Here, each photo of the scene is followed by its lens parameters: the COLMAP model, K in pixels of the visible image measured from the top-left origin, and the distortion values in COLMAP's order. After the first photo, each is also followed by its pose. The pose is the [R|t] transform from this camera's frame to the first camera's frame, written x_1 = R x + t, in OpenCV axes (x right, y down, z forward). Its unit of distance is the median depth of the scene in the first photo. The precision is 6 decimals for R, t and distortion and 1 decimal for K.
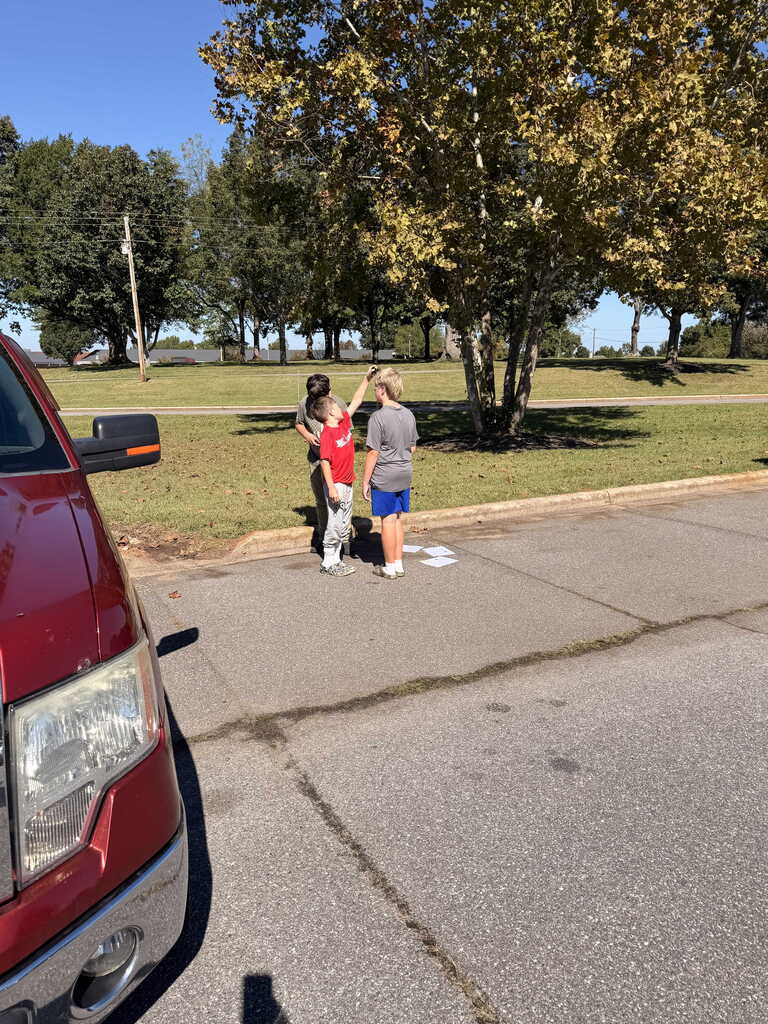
lens RADIAL K [[745.8, 0, 384.0], [0, 745.8, 512.0], [0, 0, 1]] dist [0.084094, -0.120999]
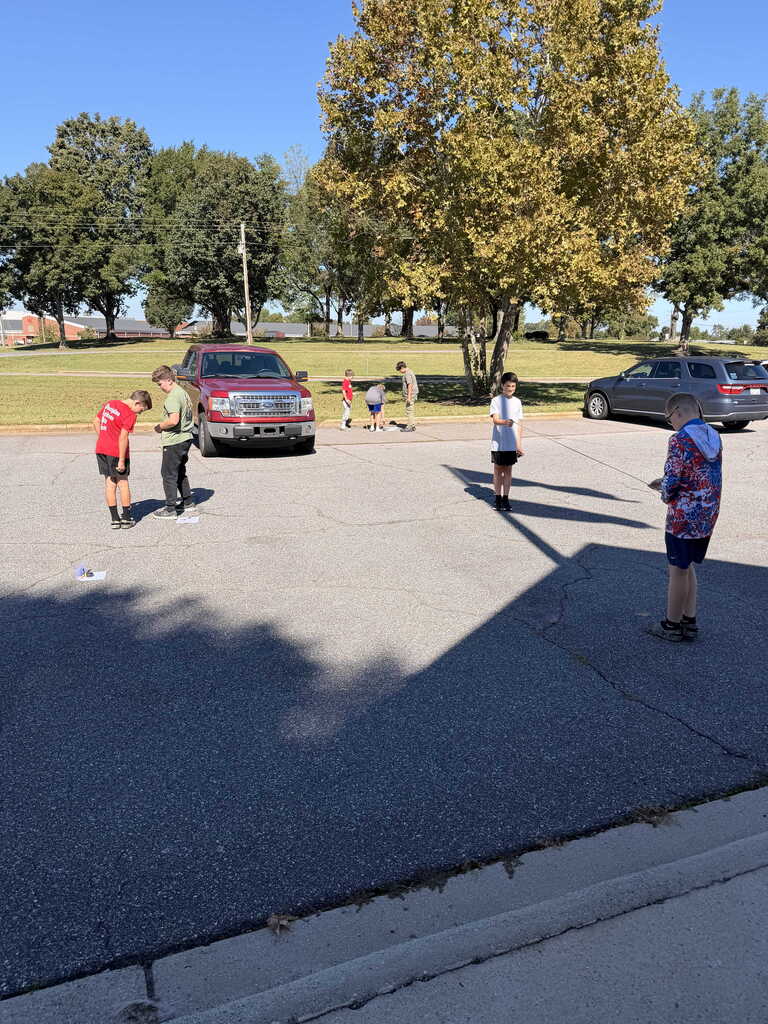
lens RADIAL K [[745.8, 0, 384.0], [0, 745.8, 512.0], [0, 0, 1]] dist [0.084094, -0.120999]
pose [[0.993676, 0.049403, -0.100836, 0.039922], [-0.046096, 0.998328, 0.034865, 0.032538], [0.102390, -0.029996, 0.994292, -0.206241]]
